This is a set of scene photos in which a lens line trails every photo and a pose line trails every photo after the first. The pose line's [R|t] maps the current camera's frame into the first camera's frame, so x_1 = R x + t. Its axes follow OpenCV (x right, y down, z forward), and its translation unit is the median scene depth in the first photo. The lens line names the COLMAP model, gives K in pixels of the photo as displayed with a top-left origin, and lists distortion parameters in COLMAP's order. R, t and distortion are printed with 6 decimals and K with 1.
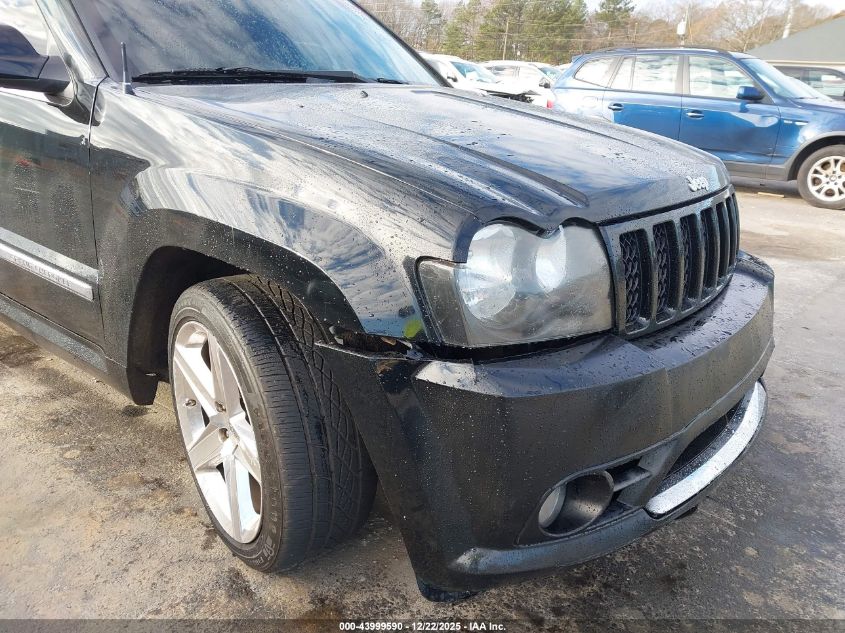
lens RADIAL K [[652.8, 0, 413.3], [0, 652.8, 321.8], [0, 0, 1]] dist [0.060937, -0.068382]
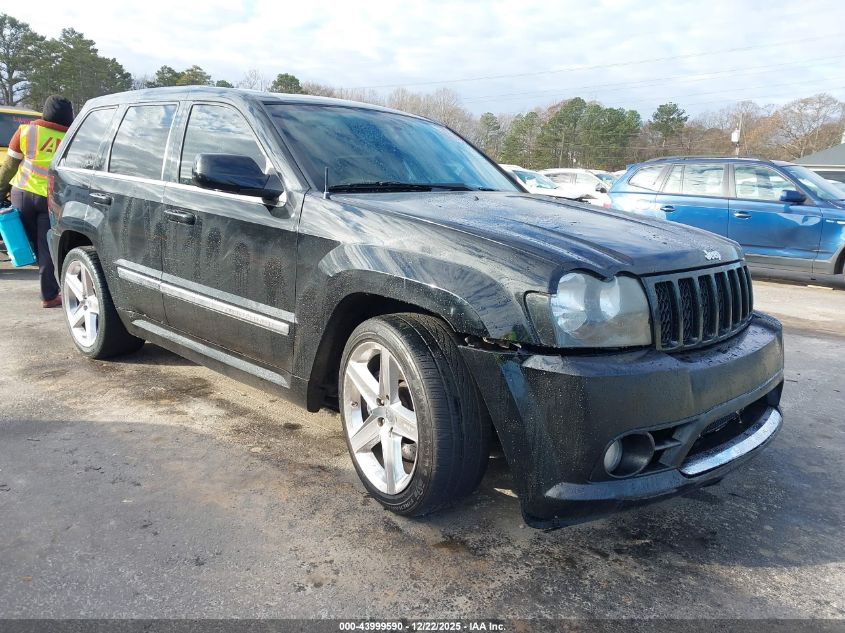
lens RADIAL K [[652.8, 0, 413.3], [0, 652.8, 321.8], [0, 0, 1]] dist [0.060937, -0.068382]
pose [[0.996248, 0.012364, -0.085652, -0.088273], [-0.024826, 0.988973, -0.145999, 0.148580], [0.082902, 0.147578, 0.985570, -0.419623]]
